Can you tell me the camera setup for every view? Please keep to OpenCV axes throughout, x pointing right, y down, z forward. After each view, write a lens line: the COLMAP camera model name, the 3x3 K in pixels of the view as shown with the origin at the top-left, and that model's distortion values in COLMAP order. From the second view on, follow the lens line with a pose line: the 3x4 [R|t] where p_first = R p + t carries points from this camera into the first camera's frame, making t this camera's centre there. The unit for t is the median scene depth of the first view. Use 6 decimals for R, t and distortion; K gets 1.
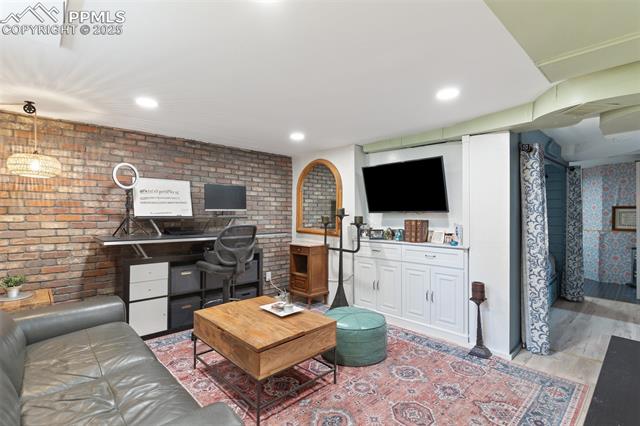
lens RADIAL K [[313.1, 0, 318.5], [0, 313.1, 212.7], [0, 0, 1]] dist [0.003406, -0.000891]
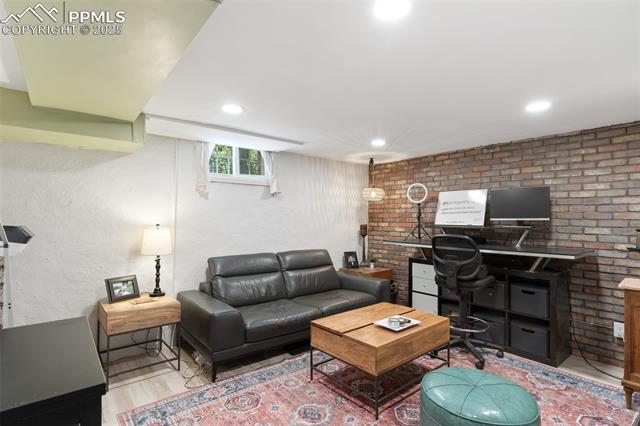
lens RADIAL K [[323.7, 0, 317.5], [0, 323.7, 214.0], [0, 0, 1]] dist [-0.001318, 0.000661]
pose [[-0.081027, -0.020292, -0.996505, 0.641520], [-0.007740, 0.999775, -0.019729, -0.001584], [0.996682, 0.006115, -0.081166, 0.603310]]
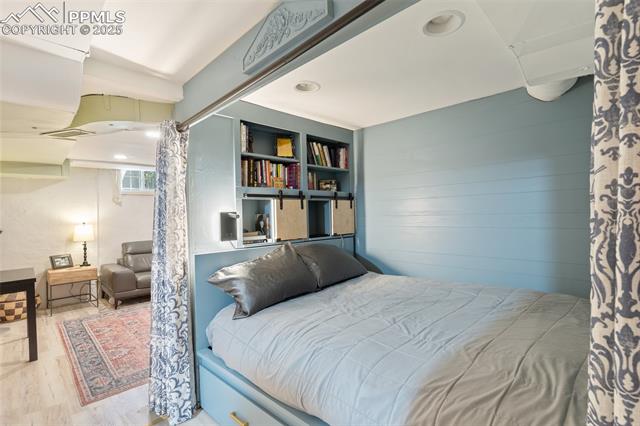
lens RADIAL K [[313.1, 0, 320.8], [0, 313.1, 212.9], [0, 0, 1]] dist [0.003406, -0.000891]
pose [[0.005249, 0.000965, -0.999986, 1.133197], [0.025286, 0.999680, 0.001097, -0.006342], [0.999666, -0.025292, 0.005223, 1.081074]]
